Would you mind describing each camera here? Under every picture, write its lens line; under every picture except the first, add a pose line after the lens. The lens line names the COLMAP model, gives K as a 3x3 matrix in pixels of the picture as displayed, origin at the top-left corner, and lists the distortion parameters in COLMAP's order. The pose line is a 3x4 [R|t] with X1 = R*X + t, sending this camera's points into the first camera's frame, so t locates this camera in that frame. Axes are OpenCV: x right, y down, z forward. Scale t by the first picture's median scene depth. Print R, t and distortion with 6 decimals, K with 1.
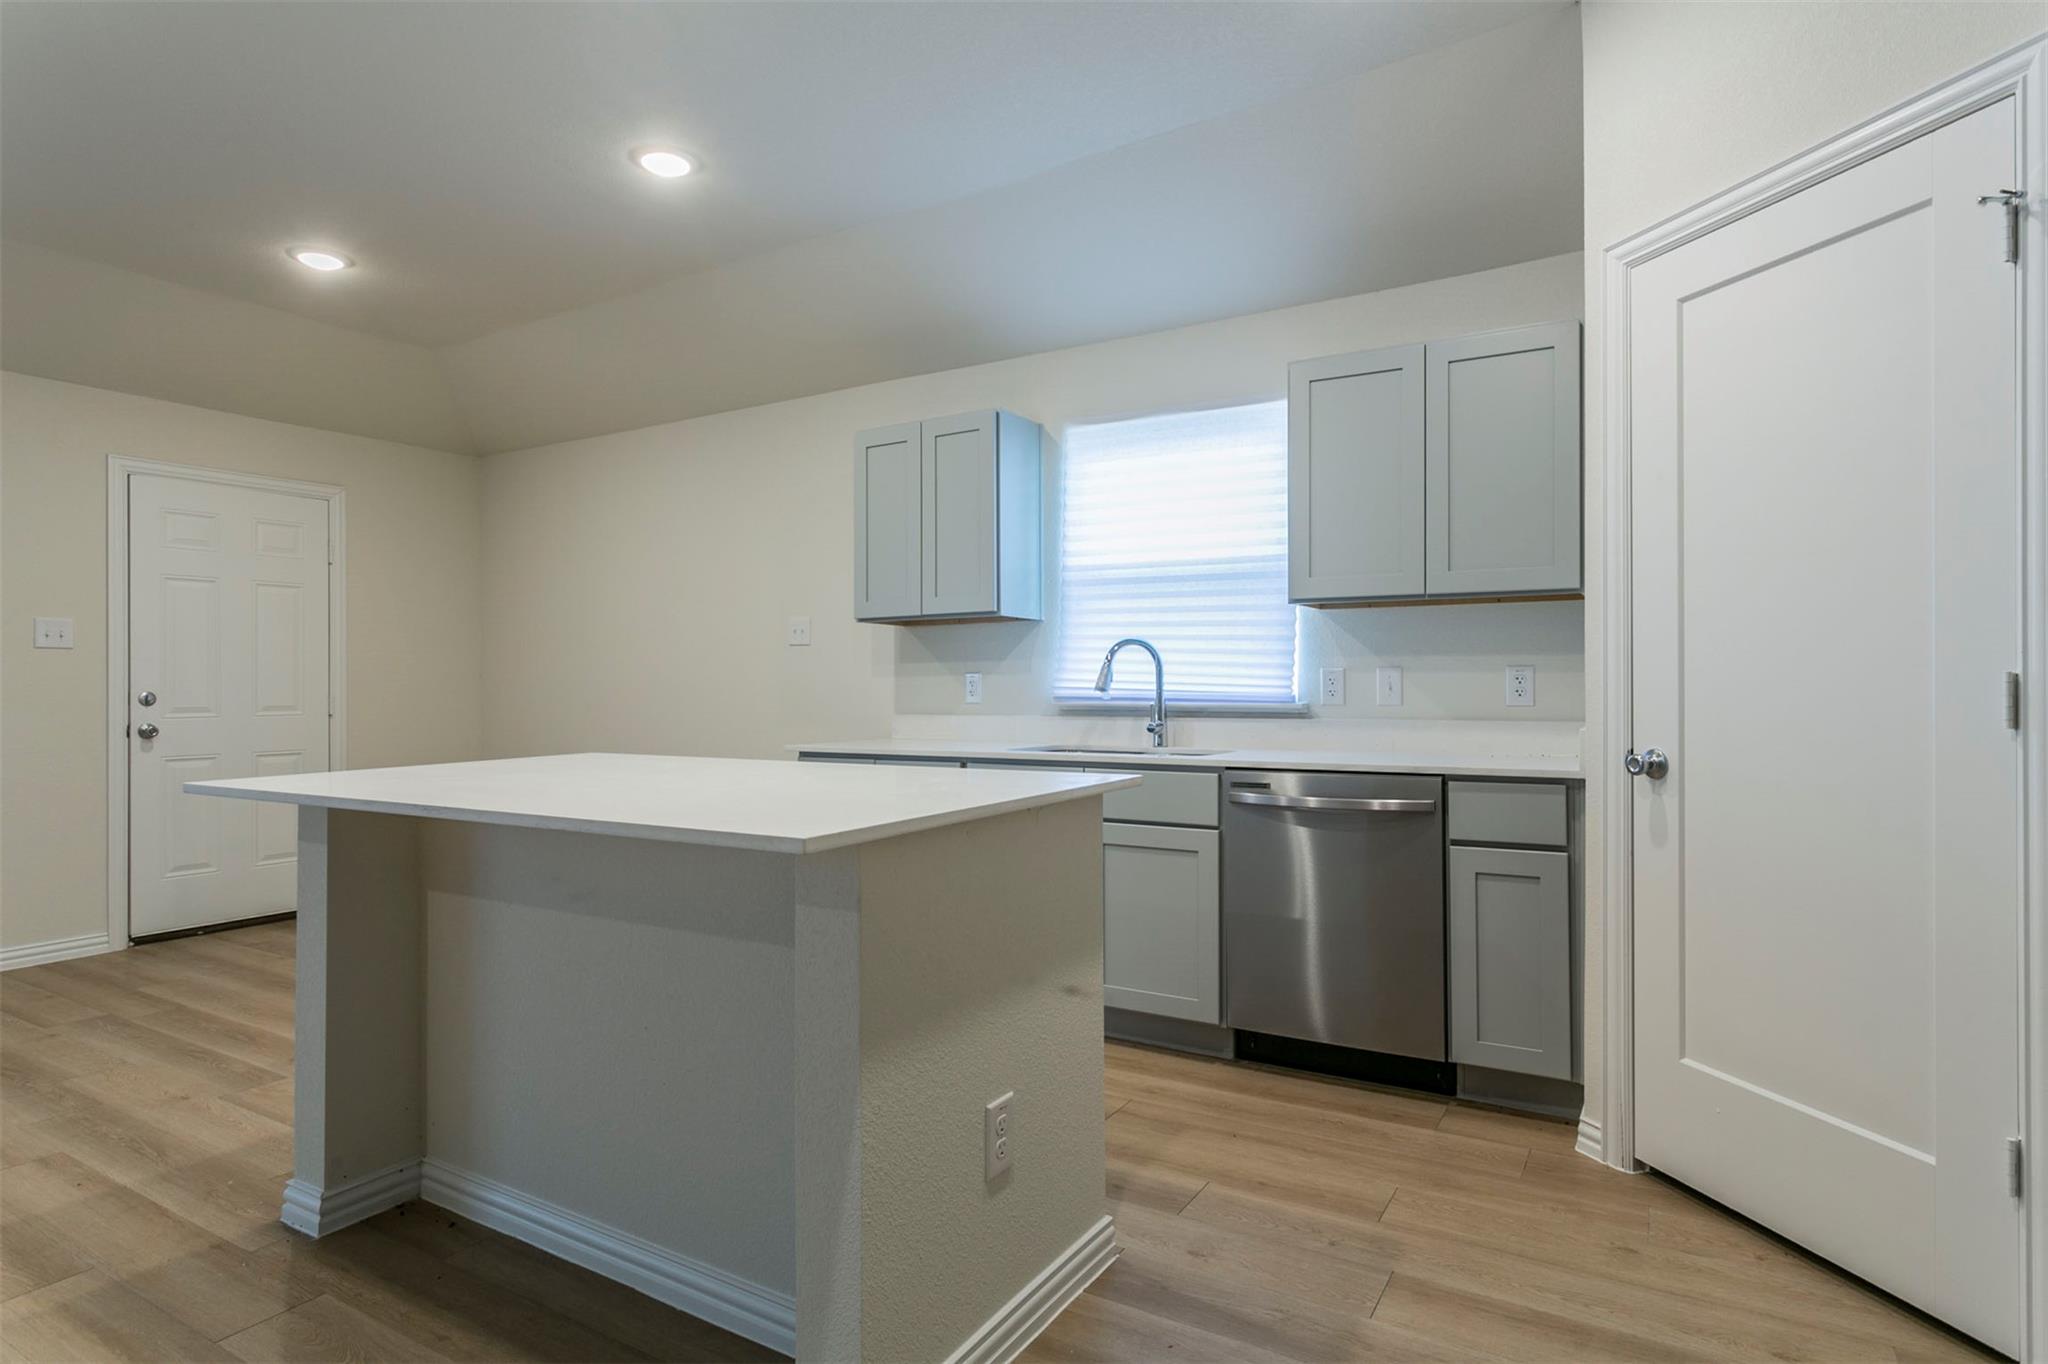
lens RADIAL K [[1104.6, 0, 1024.0], [0, 1104.6, 682.0], [0, 0, 1]] dist [-0.003090, 0.010533]
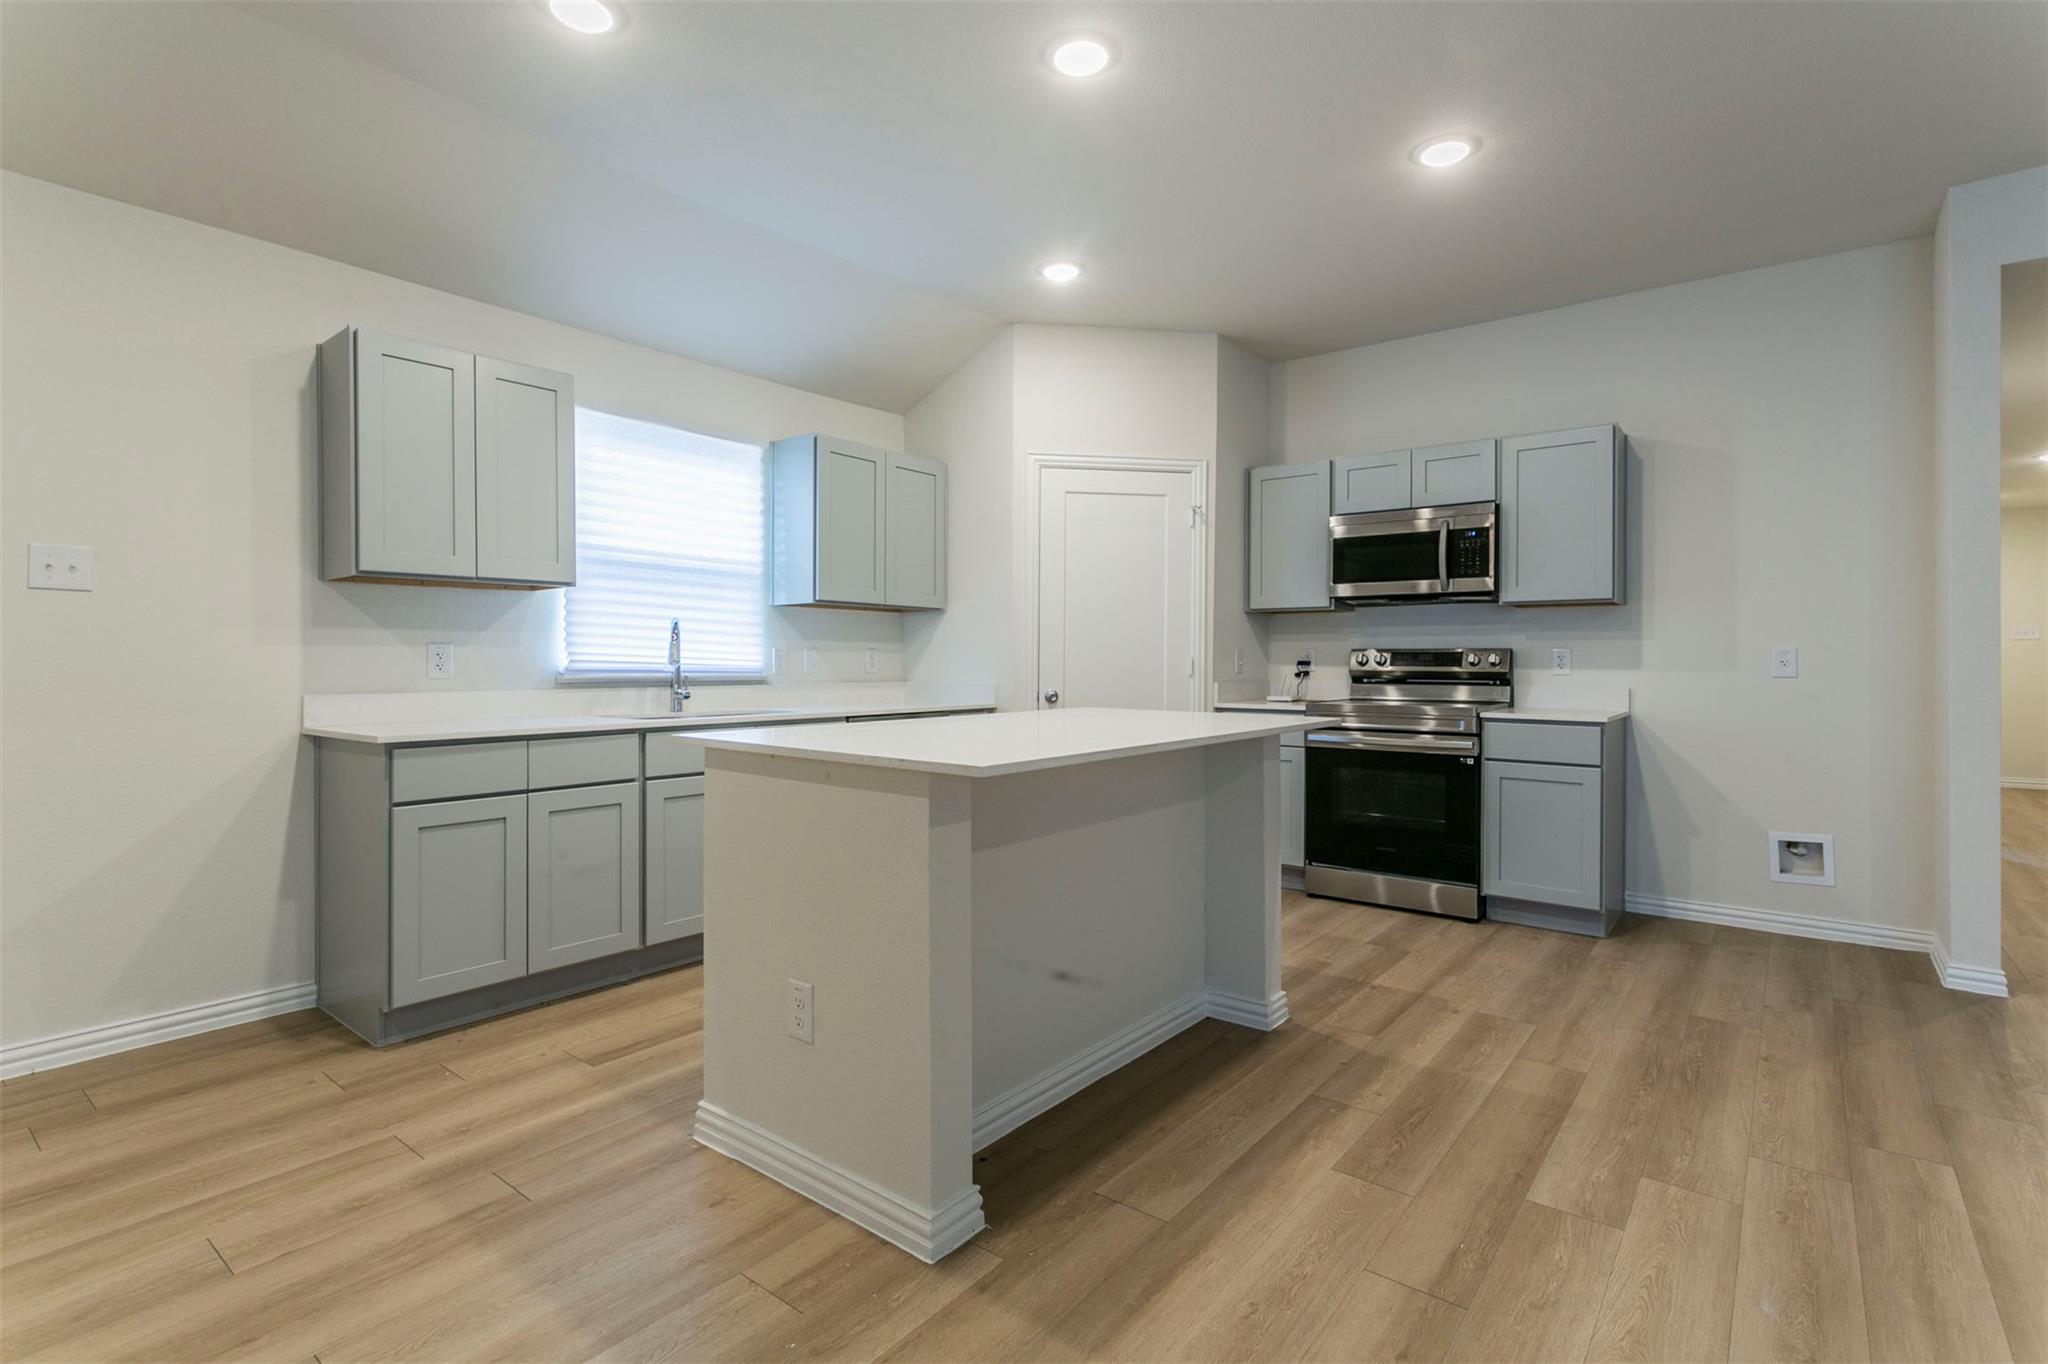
lens RADIAL K [[980.5, 0, 1024.0], [0, 980.5, 682.0], [0, 0, 1]] dist [0.000567, 0.000054]
pose [[0.114223, -0.013501, 0.993363, -0.906241], [-0.001402, 0.999904, 0.013751, 0.012920], [-0.993454, -0.002963, 0.114193, 0.538324]]
